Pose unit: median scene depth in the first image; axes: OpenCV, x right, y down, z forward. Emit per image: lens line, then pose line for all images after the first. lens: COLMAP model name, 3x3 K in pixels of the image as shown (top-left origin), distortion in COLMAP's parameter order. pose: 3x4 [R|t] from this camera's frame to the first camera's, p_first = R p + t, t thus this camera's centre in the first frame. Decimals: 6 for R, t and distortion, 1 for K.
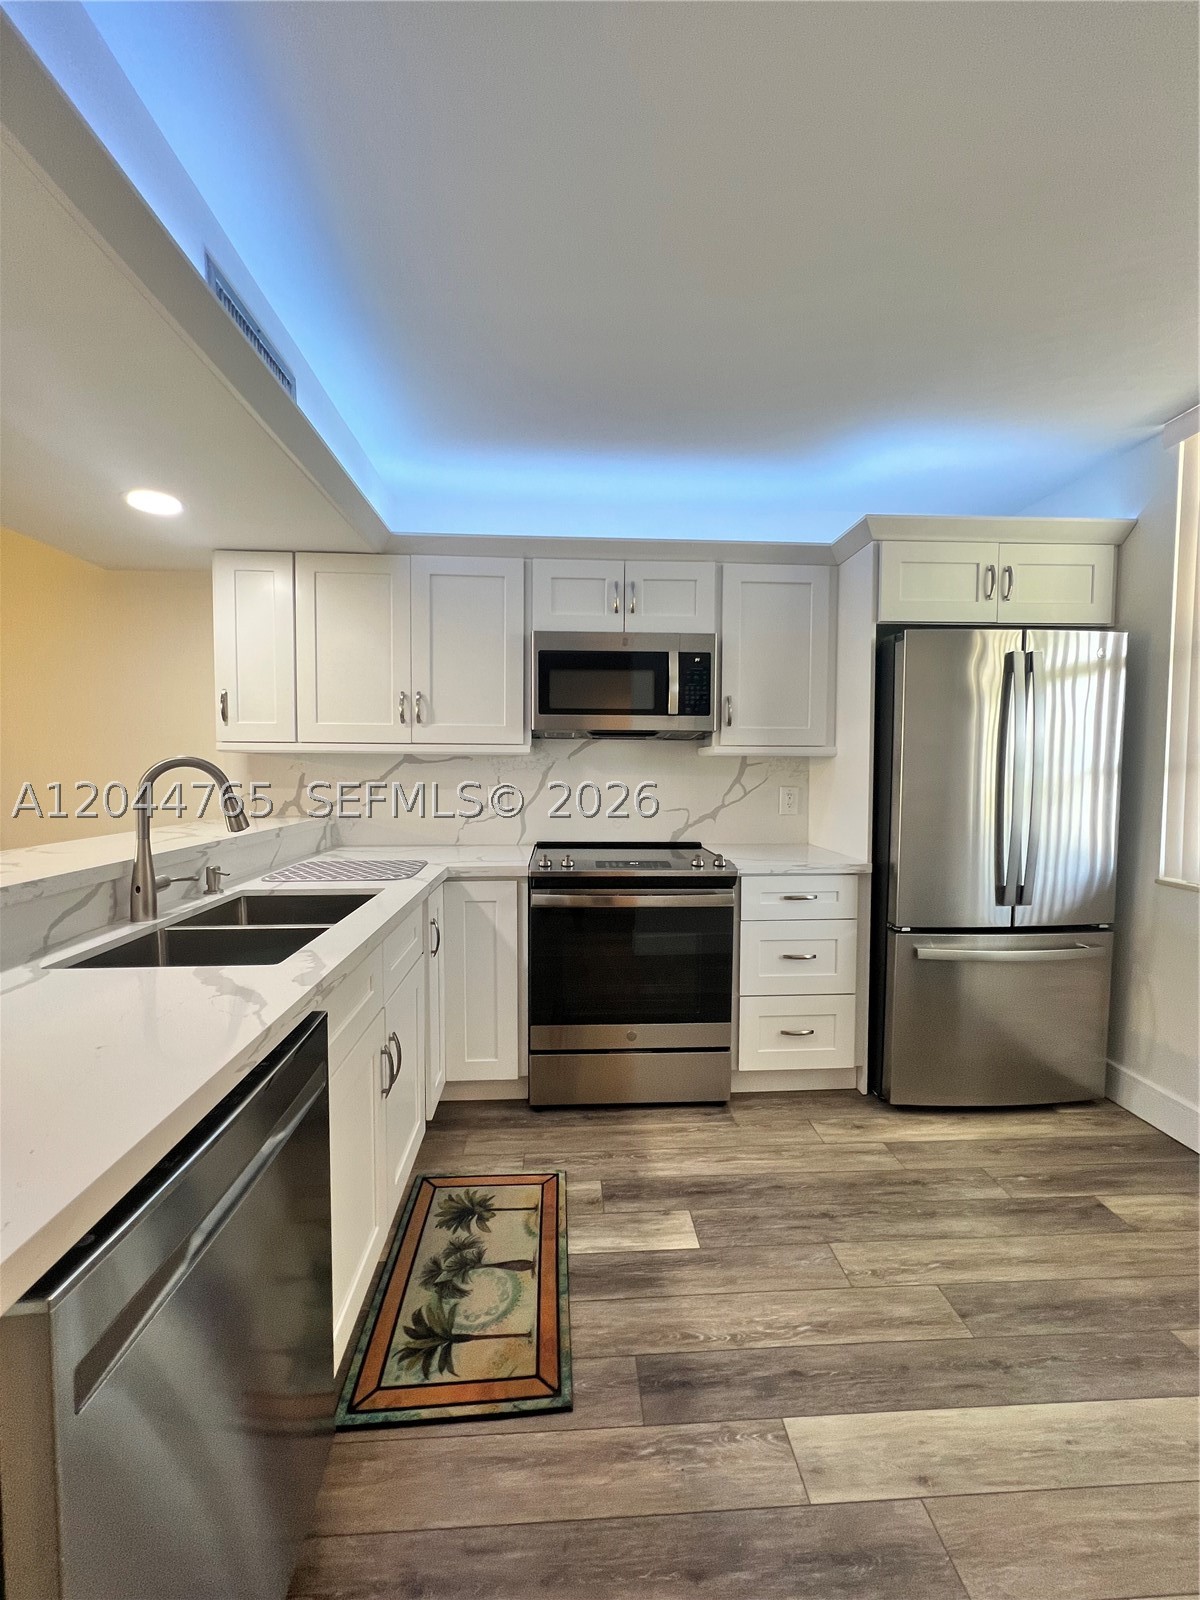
lens RADIAL K [[644.2, 0, 601.4], [0, 644.2, 797.0], [0, 0, 1]] dist [-0.000212, 0.000716]
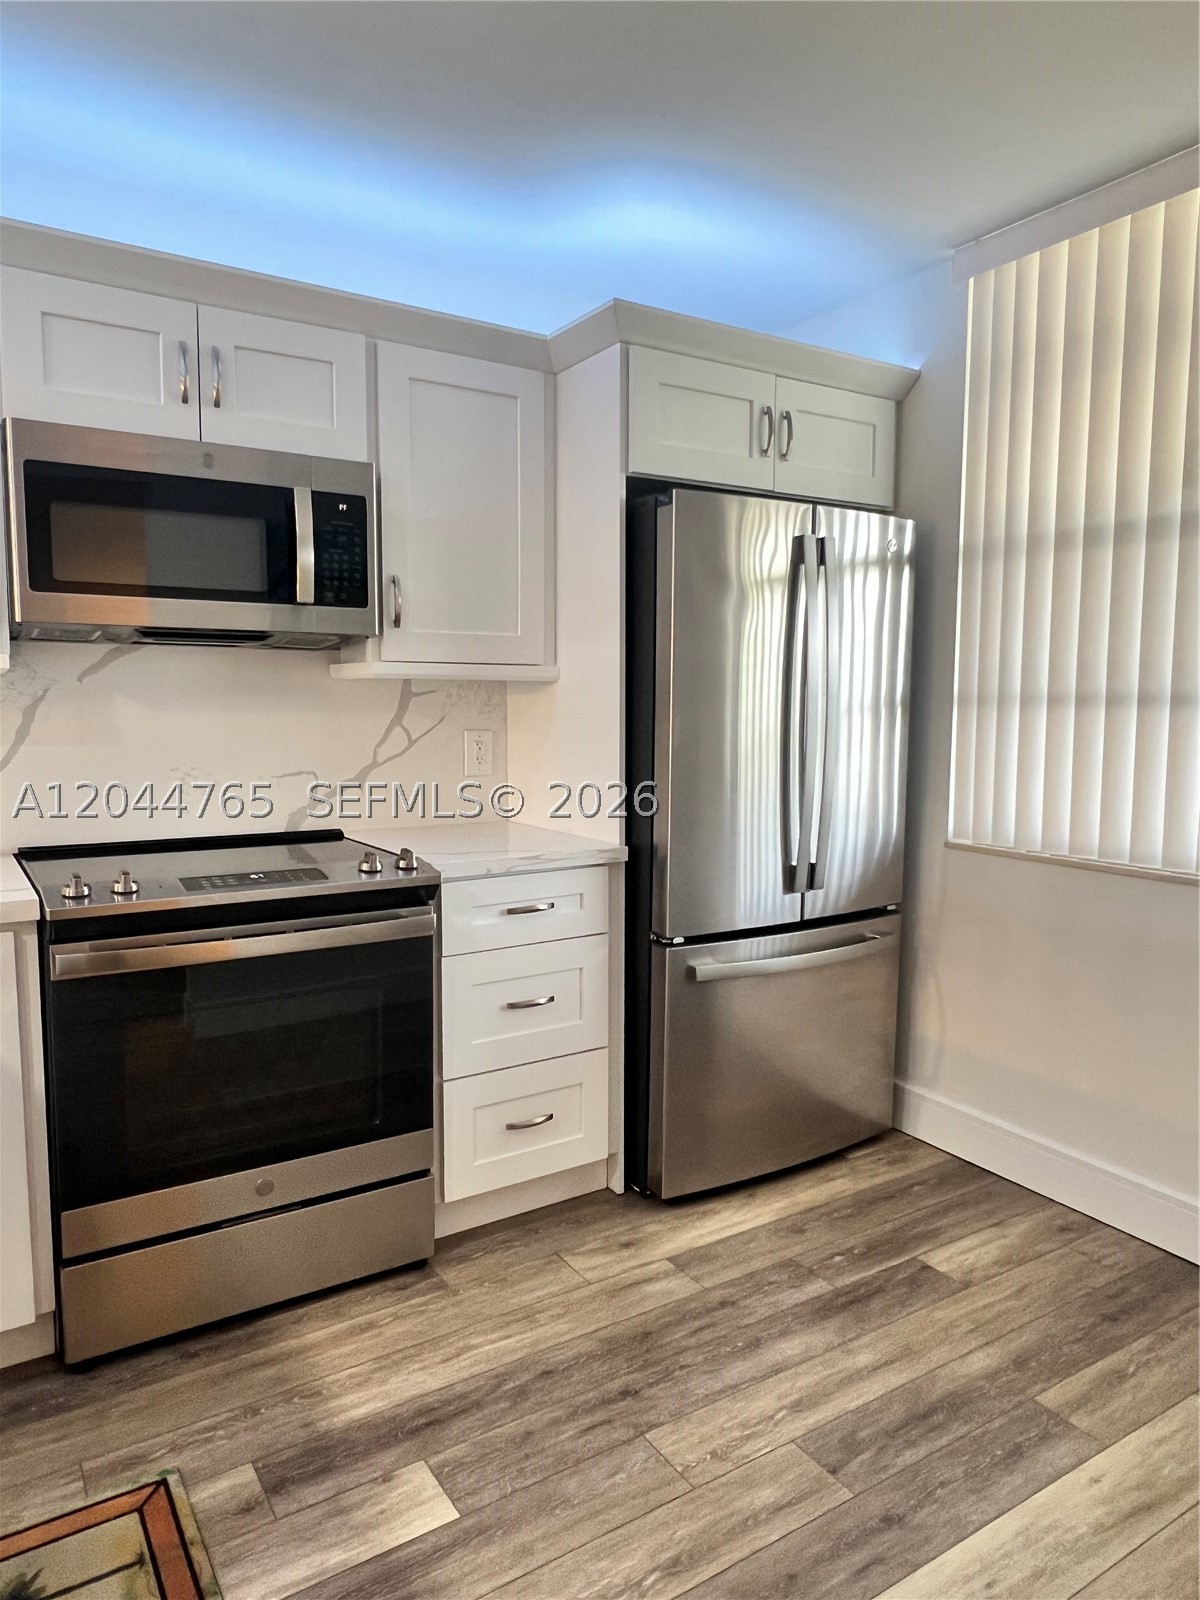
lens RADIAL K [[1048.0, 0, 598.6], [0, 1048.0, 799.2], [0, 0, 1]] dist [-0.003796, 0.002656]
pose [[0.874487, -0.046251, 0.482838, -0.120606], [0.021706, 0.998178, 0.056303, -0.005508], [-0.484562, -0.038756, 0.873898, 0.089619]]
